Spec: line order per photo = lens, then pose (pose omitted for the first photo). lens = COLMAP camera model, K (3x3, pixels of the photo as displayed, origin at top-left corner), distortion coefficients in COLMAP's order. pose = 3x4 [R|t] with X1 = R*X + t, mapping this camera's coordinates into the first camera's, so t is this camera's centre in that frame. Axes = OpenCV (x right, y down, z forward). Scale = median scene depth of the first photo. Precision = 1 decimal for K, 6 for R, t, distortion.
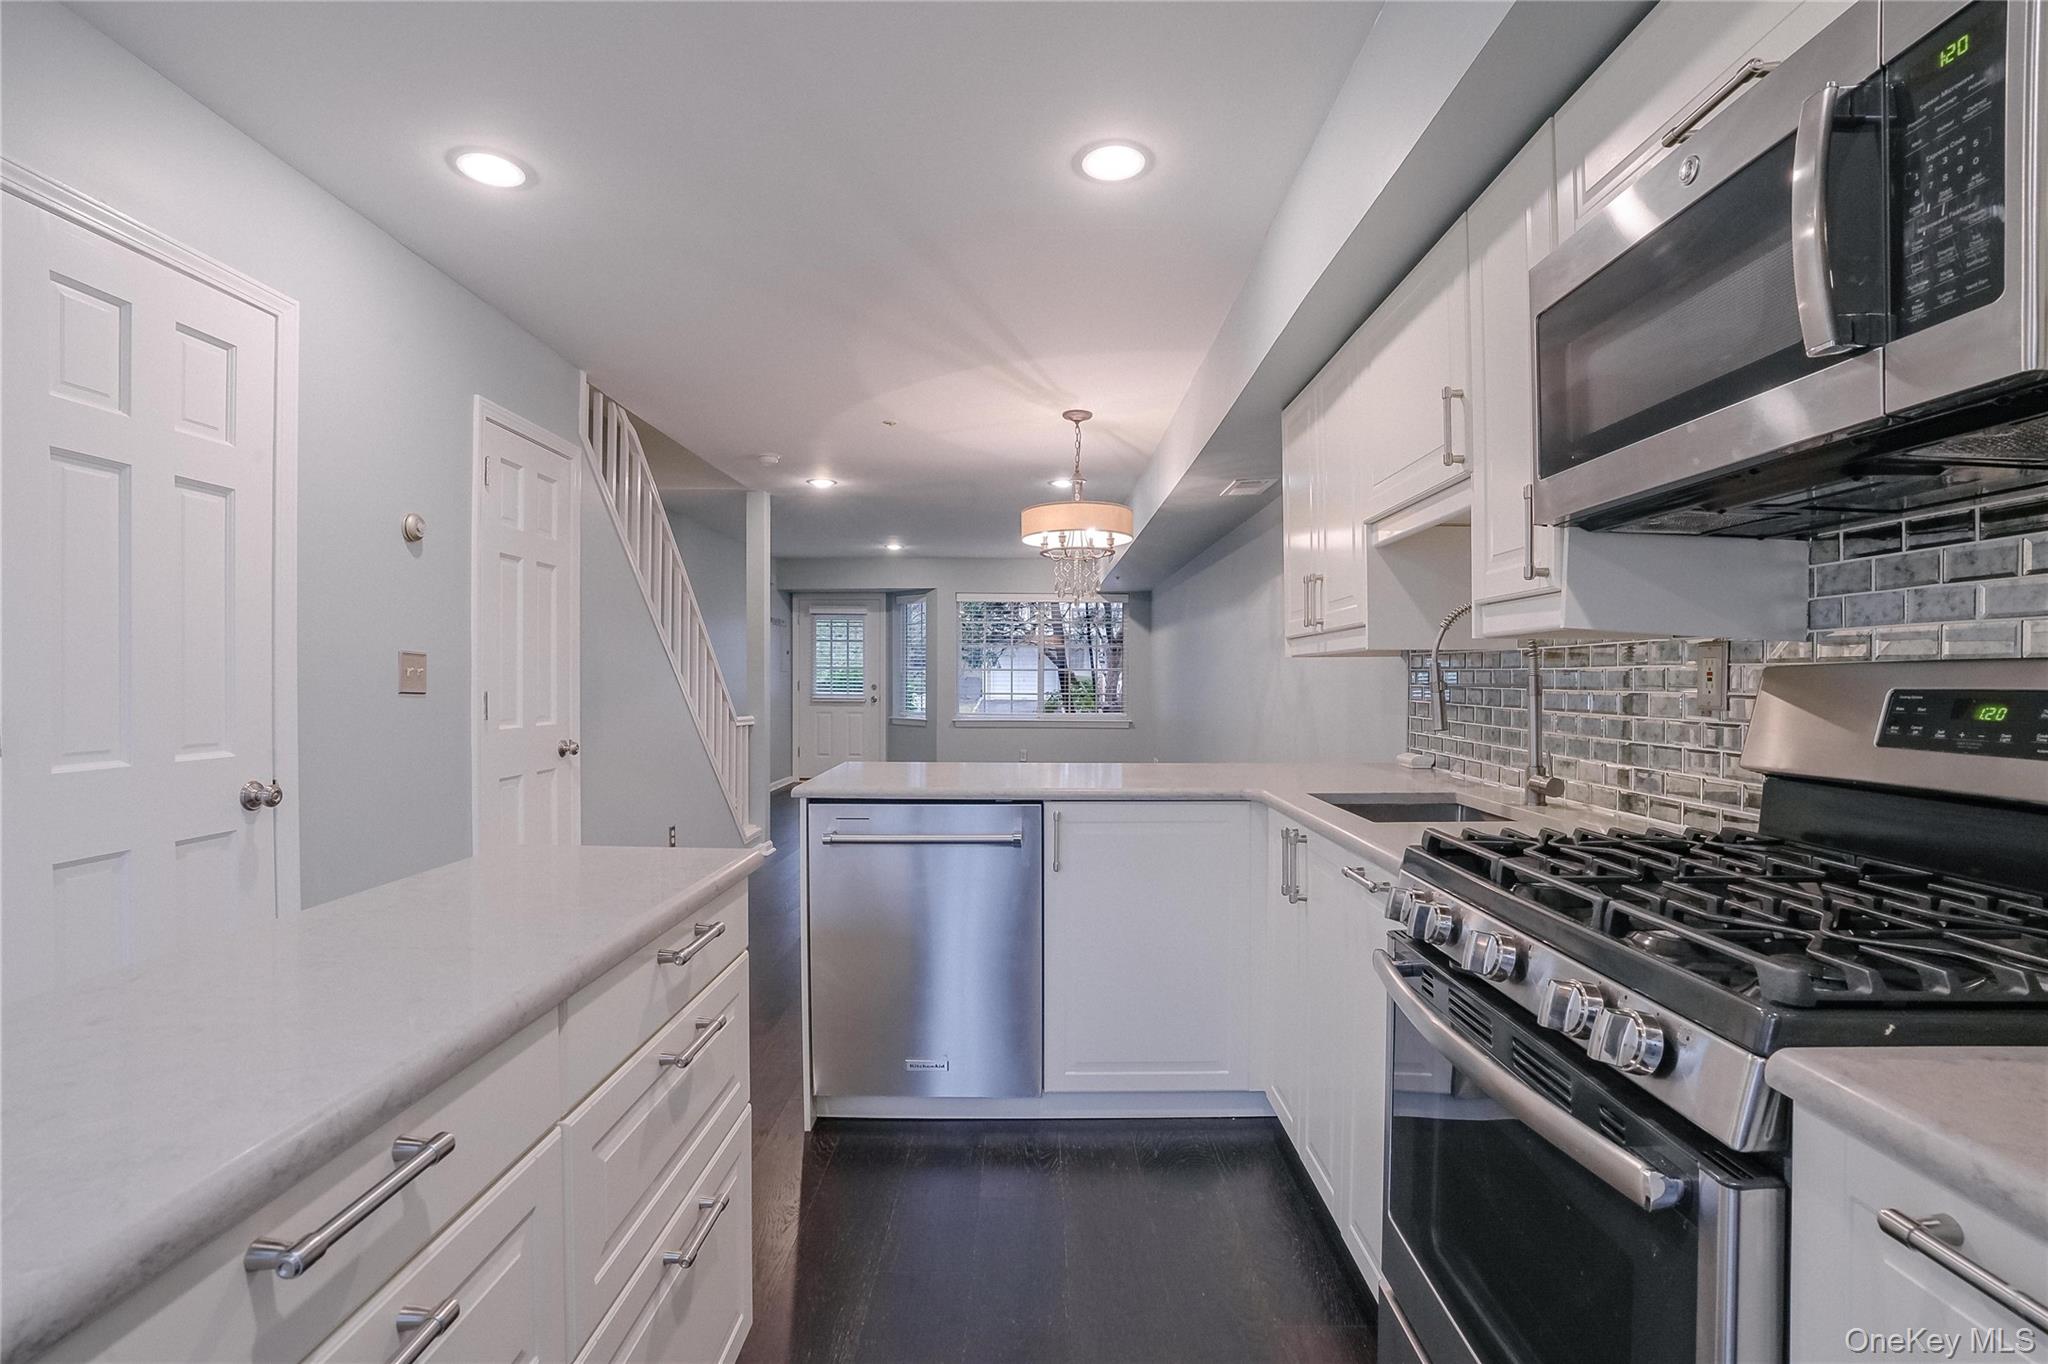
lens RADIAL K [[951.2, 0, 1027.3], [0, 951.2, 681.5], [0, 0, 1]] dist [-0.049666, -0.000163]
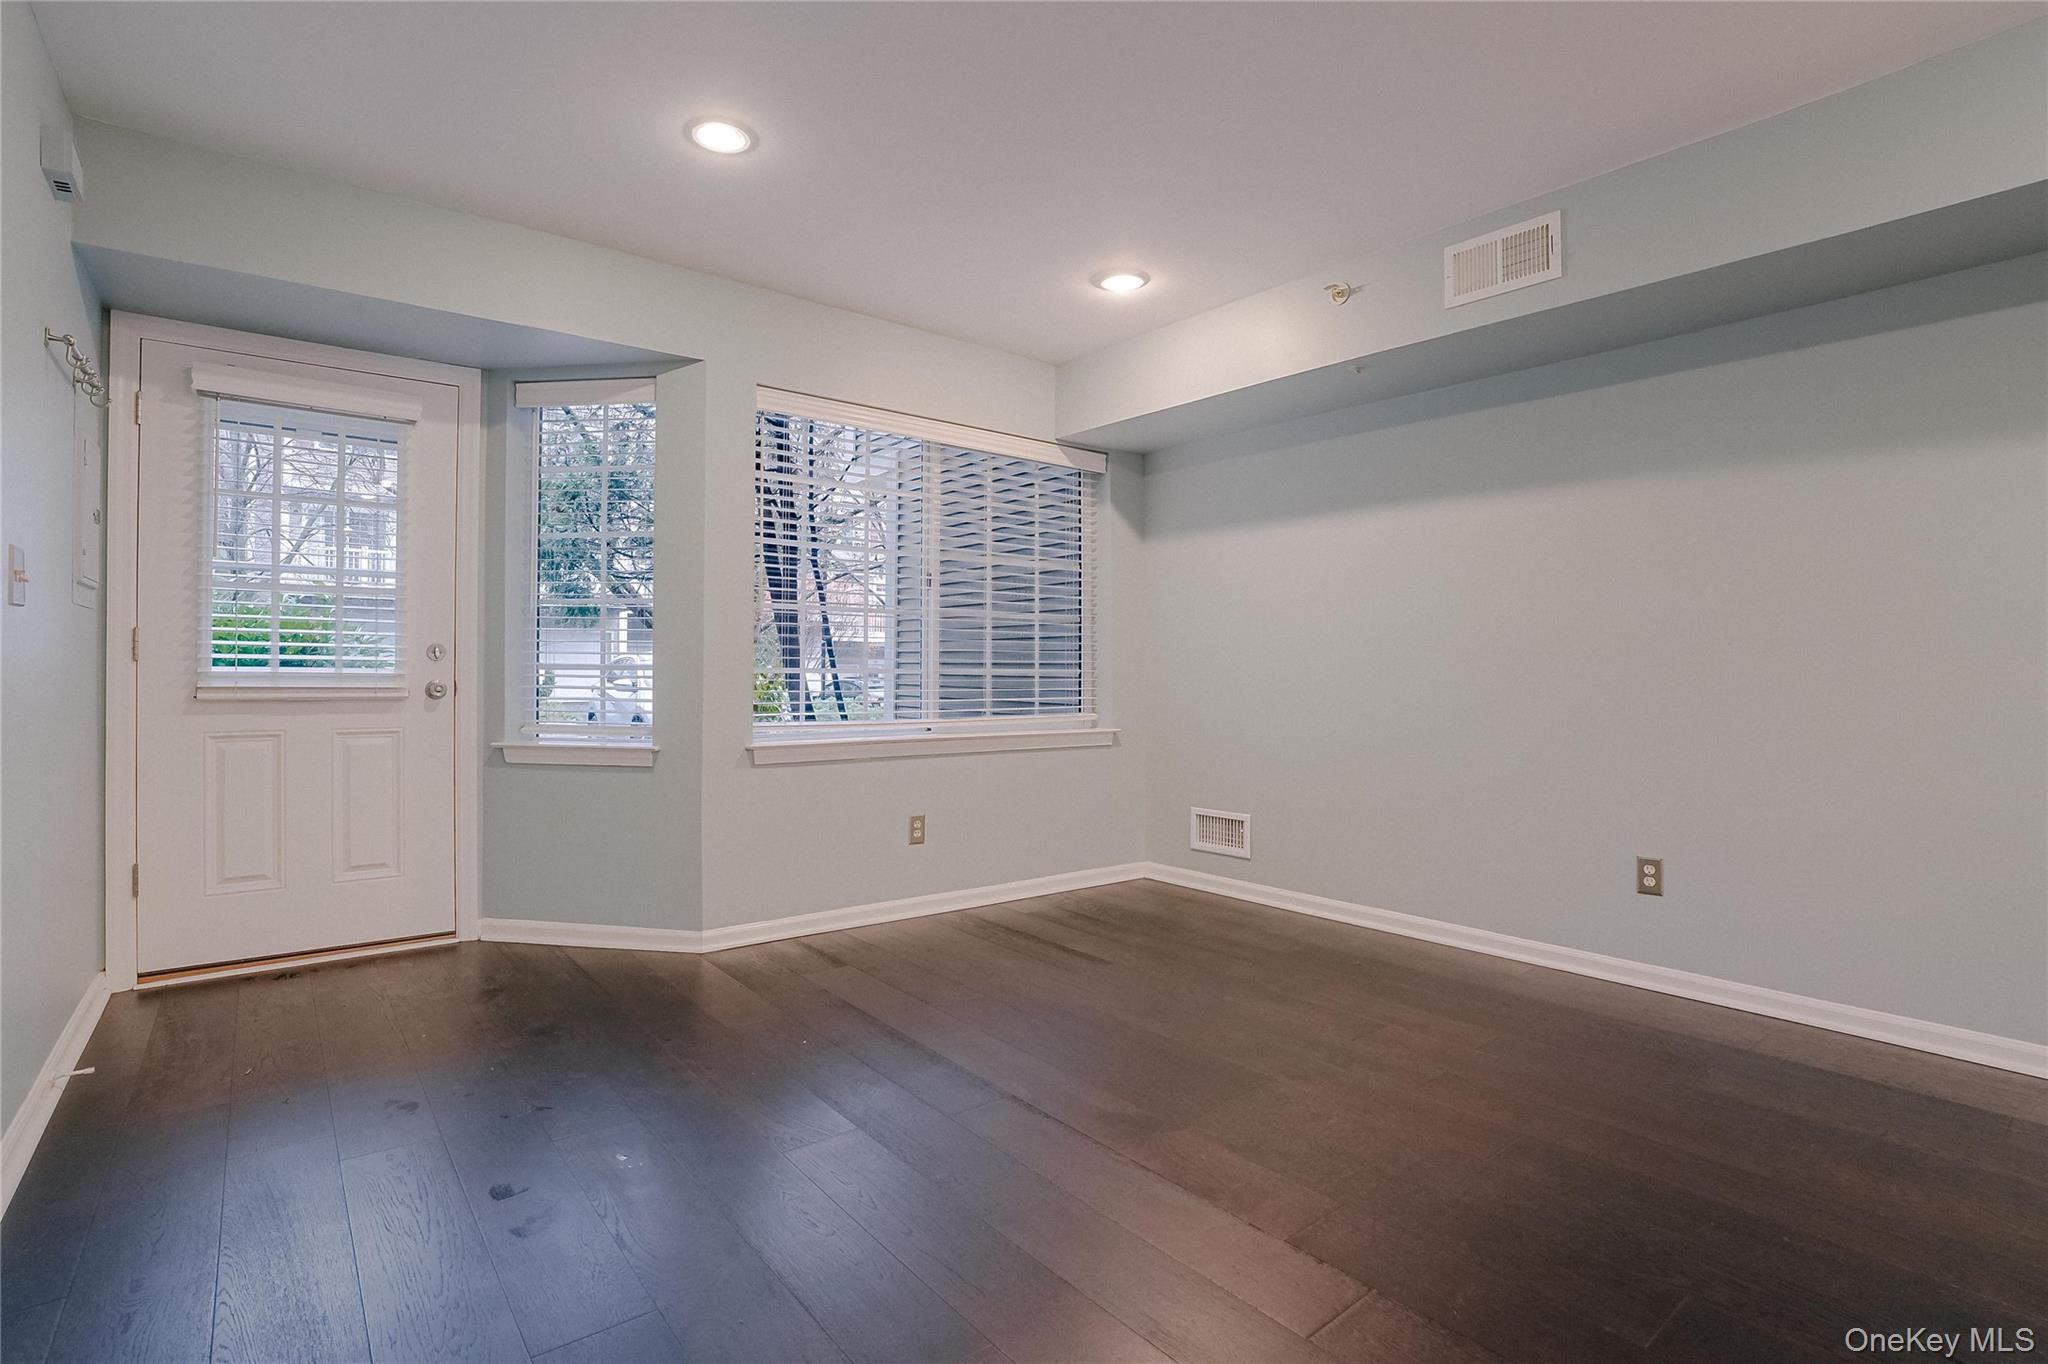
lens RADIAL K [[951.2, 0, 1016.0], [0, 951.2, 673.7], [0, 0, 1]] dist [-0.049666, -0.000163]
pose [[0.773516, 0.002227, 0.633773, -0.210007], [-0.001345, 0.999997, -0.001873, 0.013592], [-0.633776, 0.000596, 0.773517, 0.632458]]
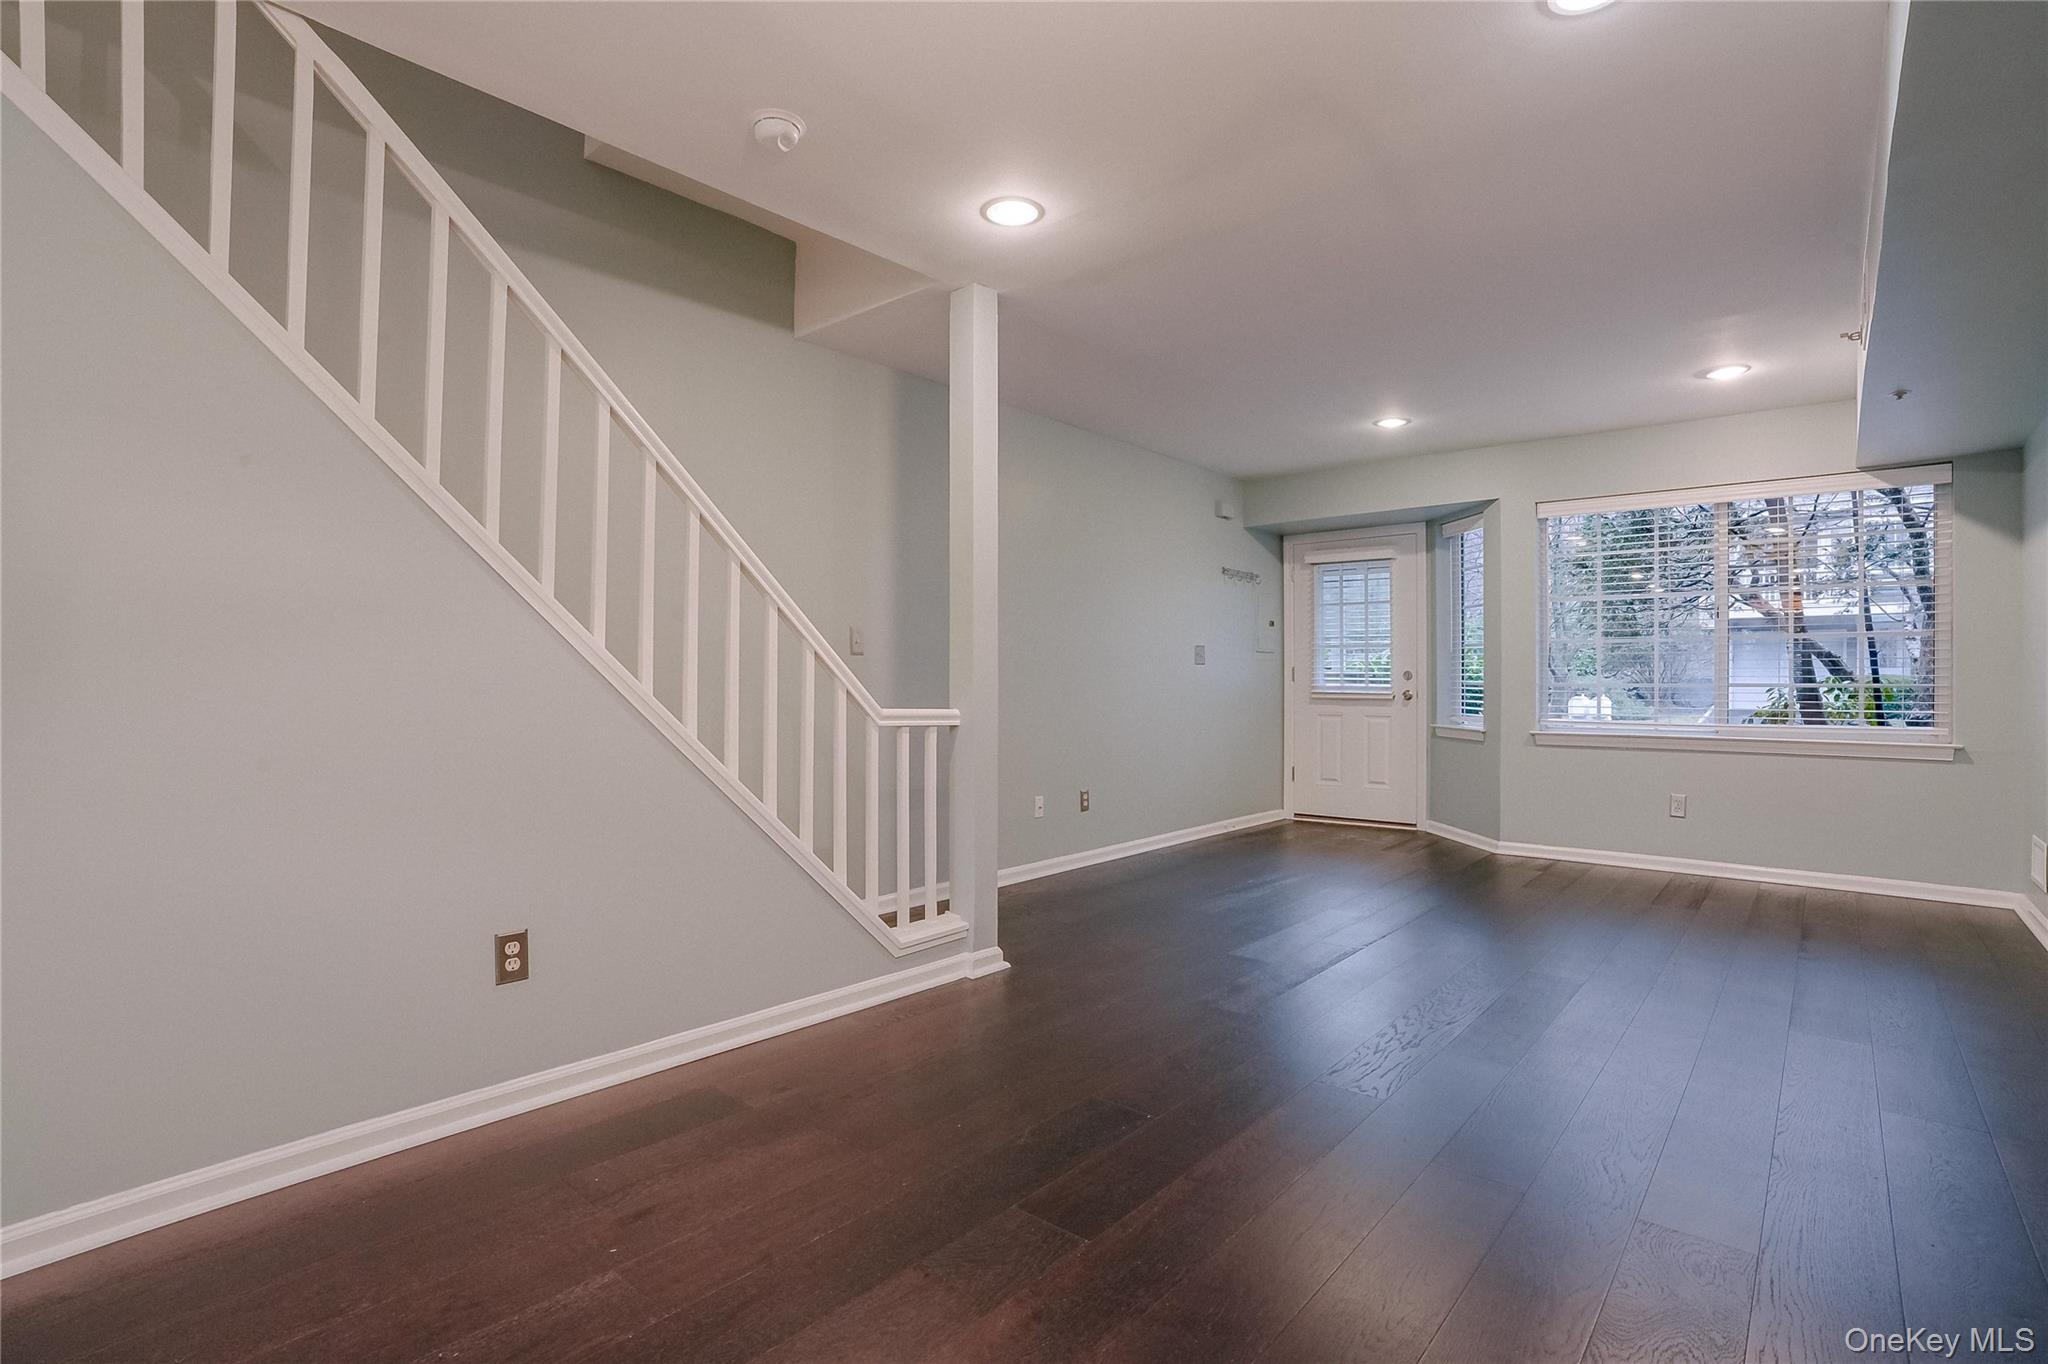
lens RADIAL K [[951.2, 0, 1022.9], [0, 951.2, 682.3], [0, 0, 1]] dist [-0.049666, -0.000163]
pose [[0.753753, -0.001153, -0.657157, 0.052865], [-0.003771, 0.999974, -0.006079, 0.015023], [0.657147, 0.007060, 0.753729, 0.376009]]
